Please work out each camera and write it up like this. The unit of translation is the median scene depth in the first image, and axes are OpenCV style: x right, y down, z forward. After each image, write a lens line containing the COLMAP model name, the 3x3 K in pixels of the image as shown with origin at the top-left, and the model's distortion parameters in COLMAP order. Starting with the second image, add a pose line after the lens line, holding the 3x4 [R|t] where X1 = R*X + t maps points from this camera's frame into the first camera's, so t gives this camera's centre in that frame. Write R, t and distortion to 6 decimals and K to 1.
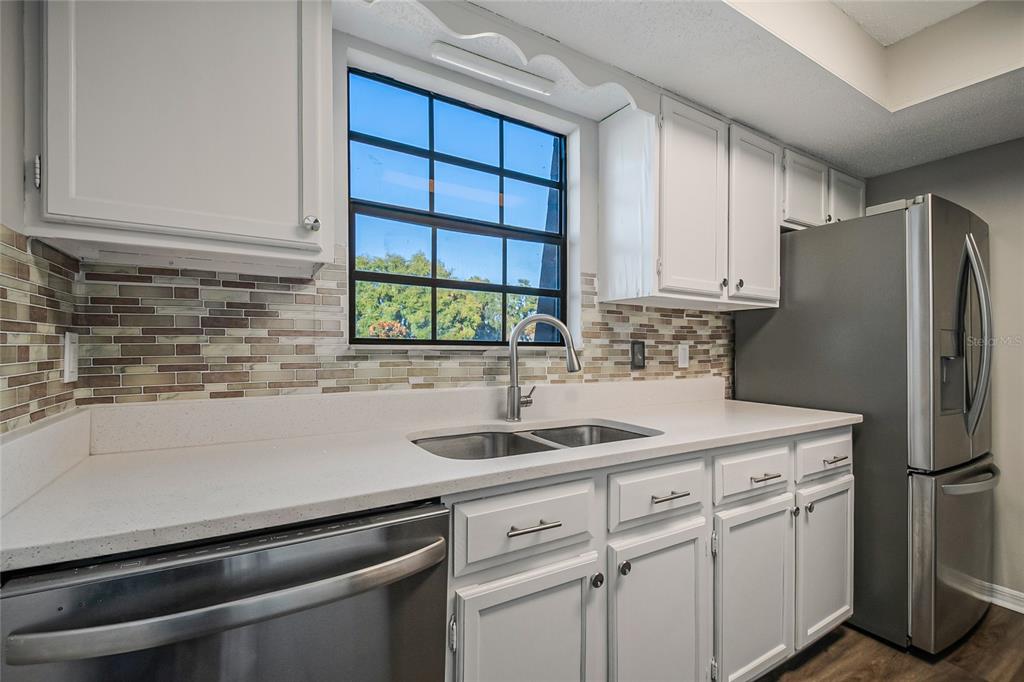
lens RADIAL K [[450.6, 0, 516.1], [0, 450.6, 344.8], [0, 0, 1]] dist [0.000605, -0.015498]
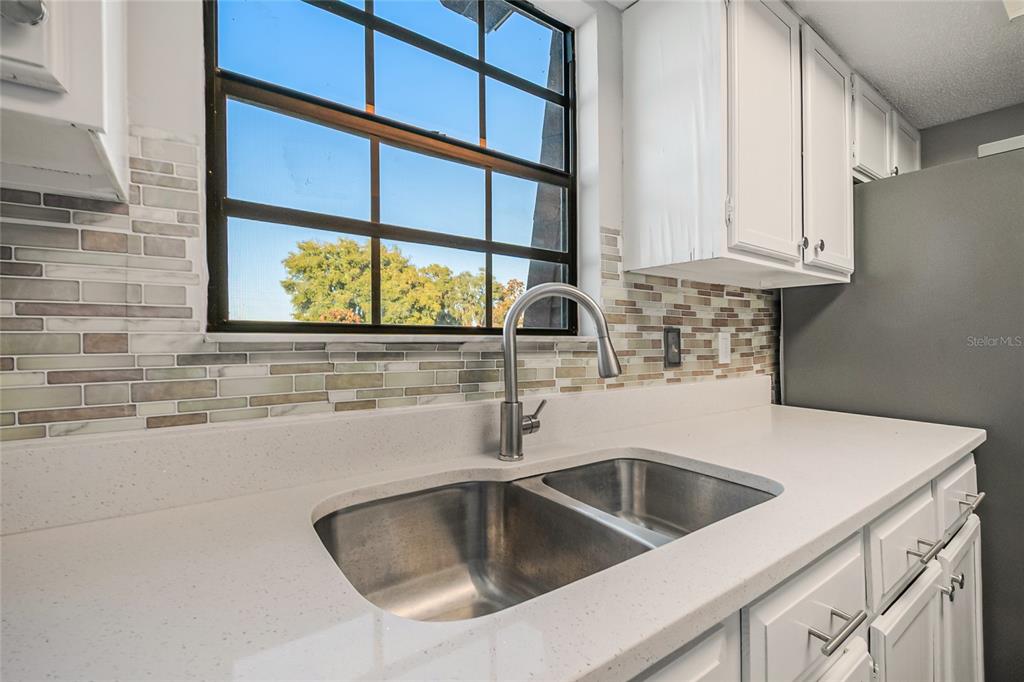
lens RADIAL K [[450.6, 0, 516.1], [0, 450.6, 344.8], [0, 0, 1]] dist [0.000605, -0.015498]
pose [[0.996011, -0.005516, 0.089065, -0.042723], [0.003532, 0.999742, 0.022417, 0.001994], [-0.089166, -0.022013, 0.995774, 0.326680]]
